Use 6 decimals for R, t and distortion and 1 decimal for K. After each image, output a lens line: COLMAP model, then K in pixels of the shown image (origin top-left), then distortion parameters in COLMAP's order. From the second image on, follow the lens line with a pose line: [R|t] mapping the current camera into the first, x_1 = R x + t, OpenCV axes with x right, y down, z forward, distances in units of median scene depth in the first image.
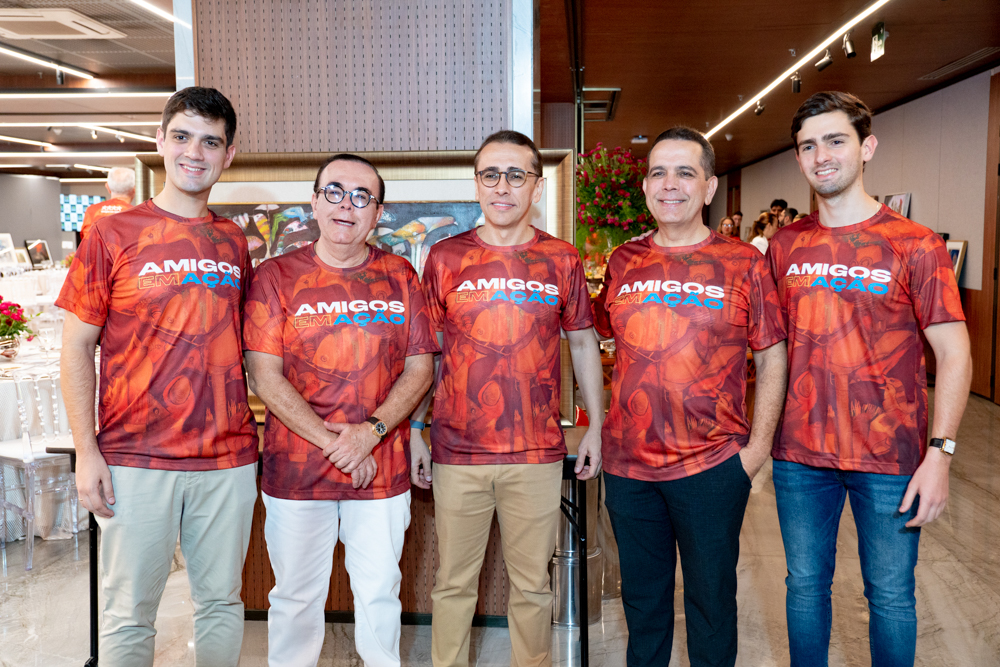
lens RADIAL K [[1018.0, 0, 479.7], [0, 1018.0, 331.7], [0, 0, 1]] dist [0.025665, 0.000000]
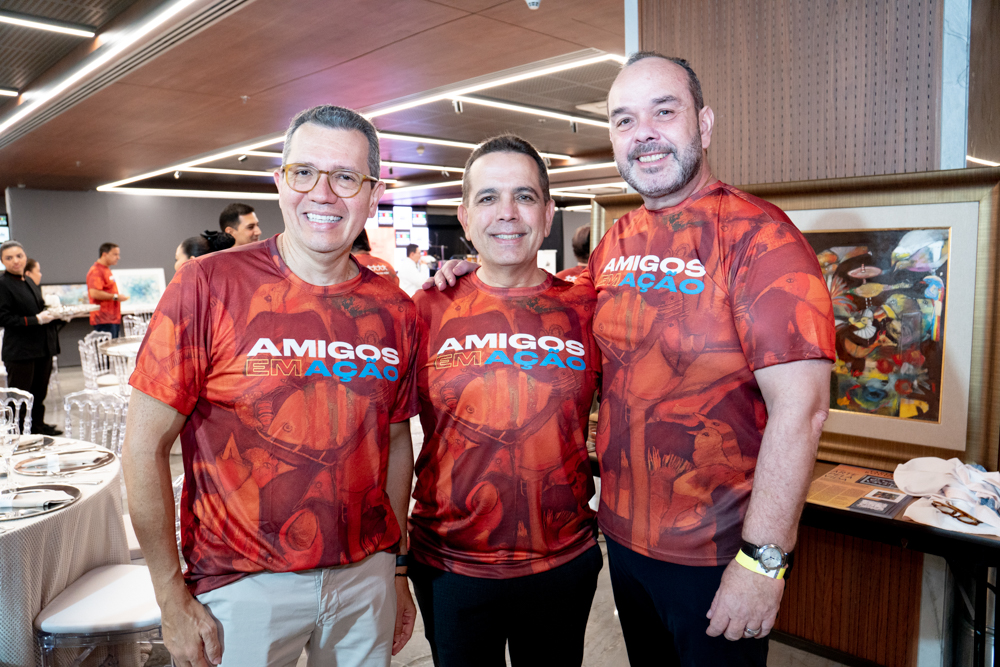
lens RADIAL K [[747.6, 0, 494.2], [0, 747.6, 329.2], [0, 0, 1]] dist [-0.125215, 0.089862]
pose [[0.769931, 0.057715, -0.635511, 0.138169], [-0.054799, 0.998203, 0.024262, -0.033029], [0.635769, 0.016145, 0.771710, 0.259914]]
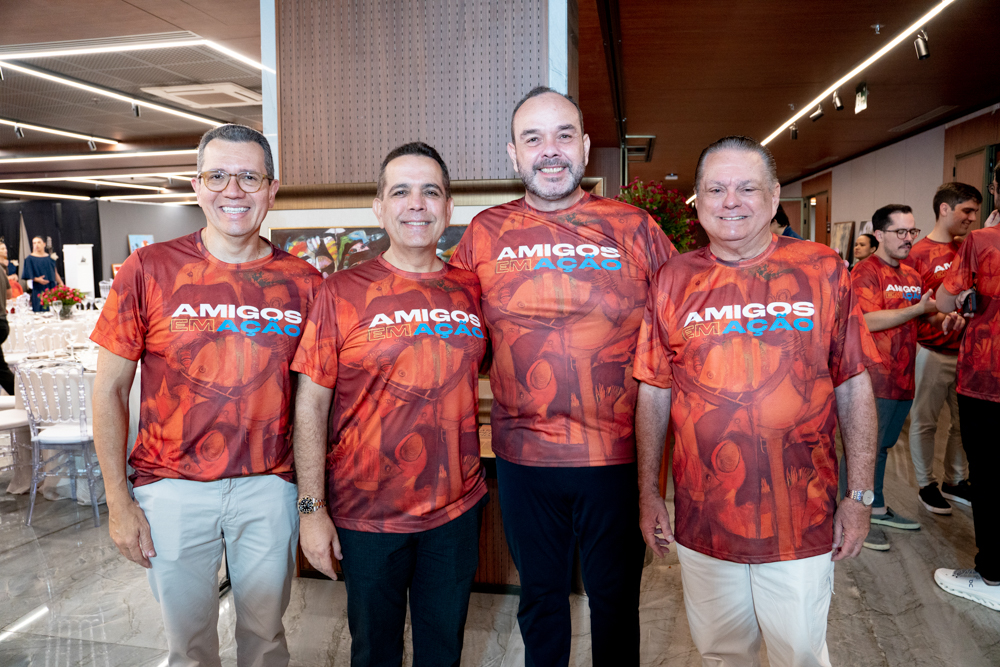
lens RADIAL K [[747.6, 0, 500.6], [0, 747.6, 332.8], [0, 0, 1]] dist [-0.125215, 0.089862]
pose [[0.997392, 0.008552, -0.071669, 0.038506], [-0.007264, 0.999808, 0.018213, -0.023771], [0.071811, -0.017645, 0.997262, 0.178599]]
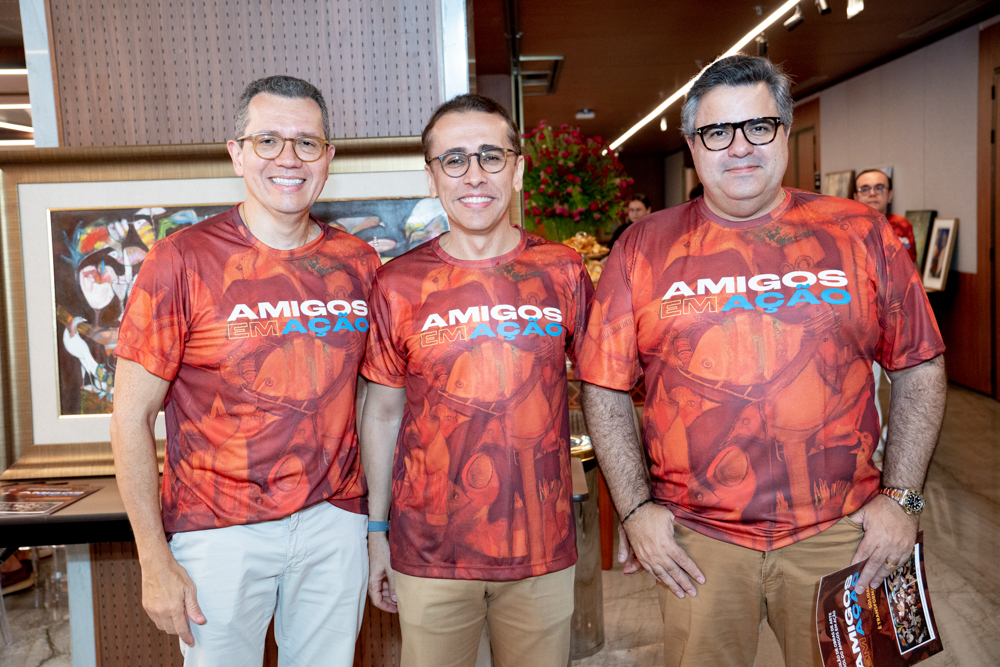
lens RADIAL K [[1152.6, 0, 493.2], [0, 1152.6, 333.0], [0, 0, 1]] dist [0.108723, 0.000000]
pose [[0.996677, -0.039133, 0.071439, -0.003918], [0.039243, 0.999230, -0.000133, -0.012975], [-0.071379, 0.002936, 0.997445, 0.042914]]
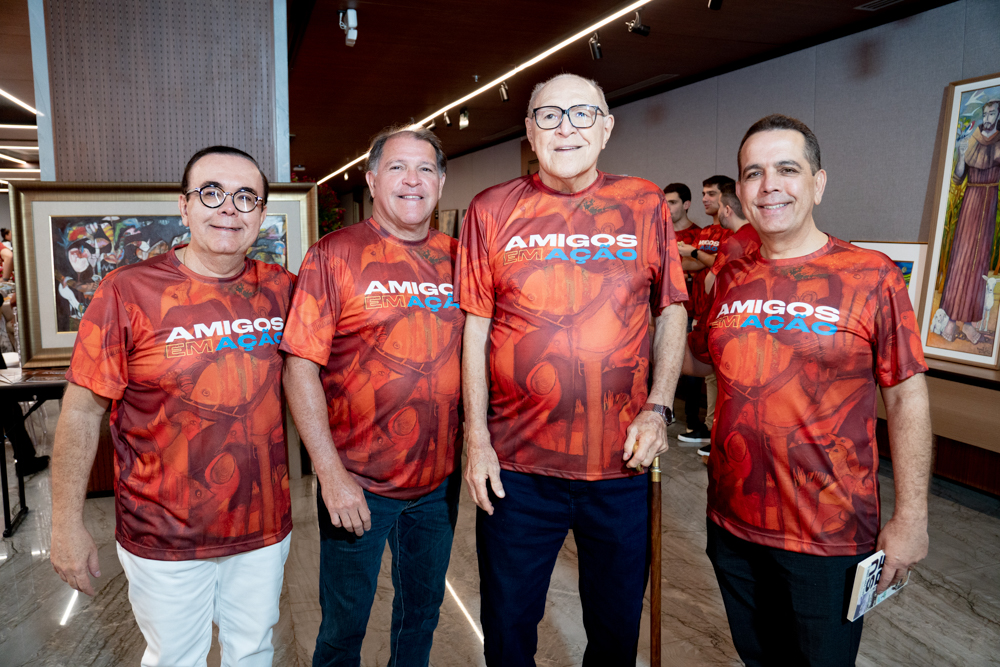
lens RADIAL K [[747.6, 0, 495.7], [0, 747.6, 334.1], [0, 0, 1]] dist [-0.125215, 0.089862]
pose [[0.905862, -0.053134, 0.420226, -0.154285], [0.036792, 0.998222, 0.046906, 0.017527], [-0.421971, -0.027029, 0.906206, -0.200433]]
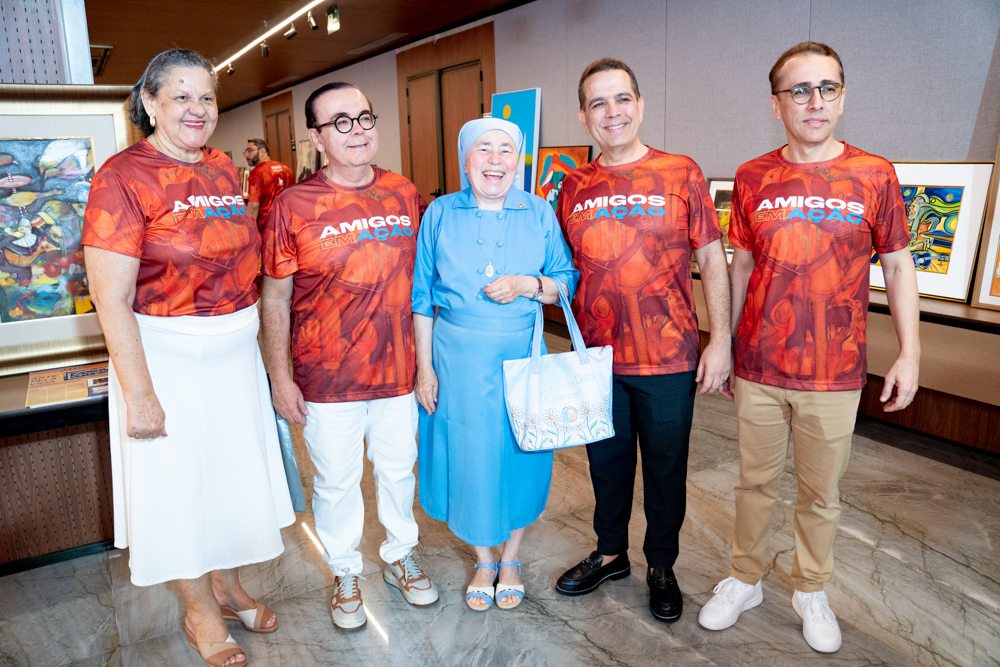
lens RADIAL K [[747.6, 0, 497.5], [0, 747.6, 328.3], [0, 0, 1]] dist [-0.125215, 0.089862]
pose [[0.804163, -0.142360, 0.577109, -0.069342], [0.074688, 0.987402, 0.139497, -0.012772], [-0.589698, -0.069075, 0.804665, 0.179970]]
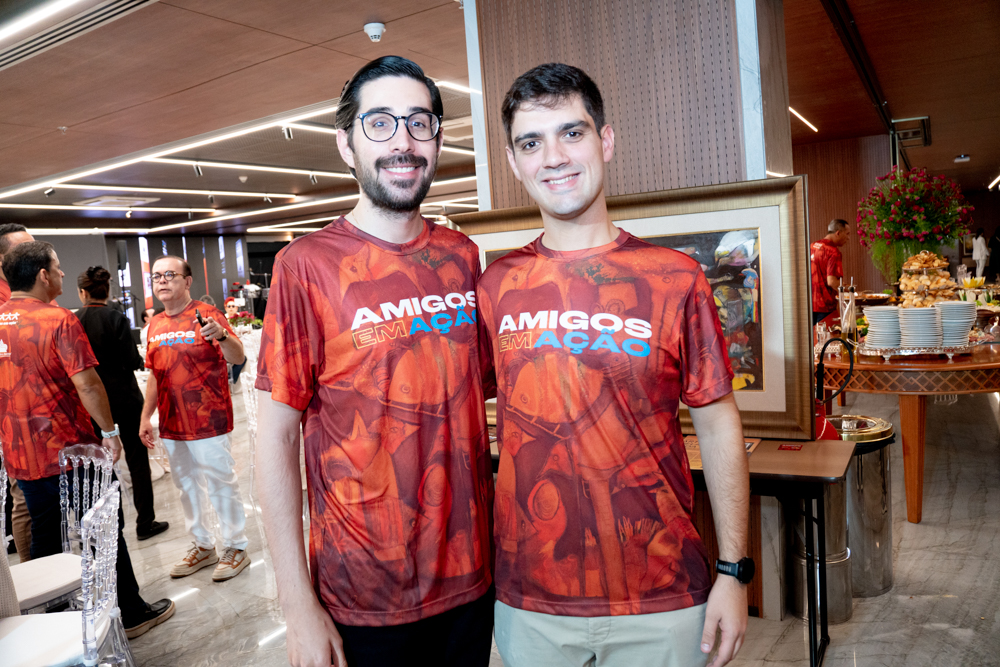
lens RADIAL K [[747.6, 0, 499.3], [0, 747.6, 332.6], [0, 0, 1]] dist [-0.125215, 0.089862]
pose [[0.902062, -0.022511, -0.431019, 0.125203], [0.024981, 0.999688, 0.000071, -0.024861], [0.430883, -0.010831, 0.902343, 0.180754]]
